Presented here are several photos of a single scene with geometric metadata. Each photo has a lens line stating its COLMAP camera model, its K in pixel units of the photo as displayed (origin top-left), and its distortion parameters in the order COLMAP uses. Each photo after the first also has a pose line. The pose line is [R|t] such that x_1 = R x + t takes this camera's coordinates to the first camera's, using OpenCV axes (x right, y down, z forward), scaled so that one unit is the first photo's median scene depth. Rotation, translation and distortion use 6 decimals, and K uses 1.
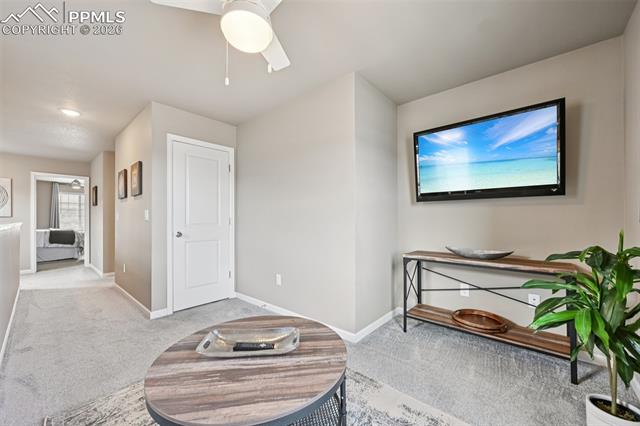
lens RADIAL K [[248.7, 0, 322.1], [0, 248.7, 216.5], [0, 0, 1]] dist [-0.000976, 0.000490]
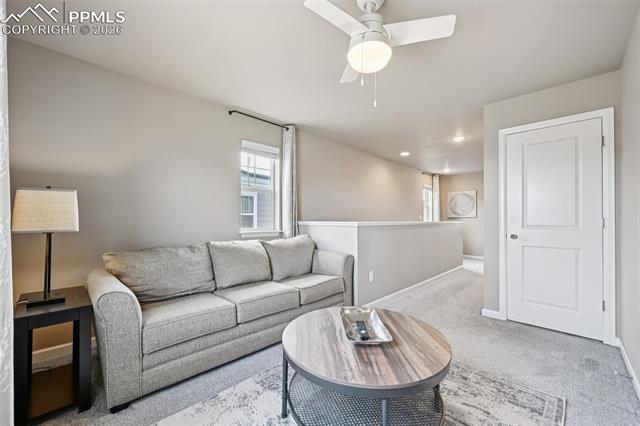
lens RADIAL K [[248.7, 0, 322.2], [0, 248.7, 216.2], [0, 0, 1]] dist [-0.000976, 0.000490]
pose [[-0.033220, -0.008707, -0.999410, 0.351315], [0.005590, 0.999945, -0.008898, 0.003417], [0.999432, -0.005883, -0.033170, 0.338870]]
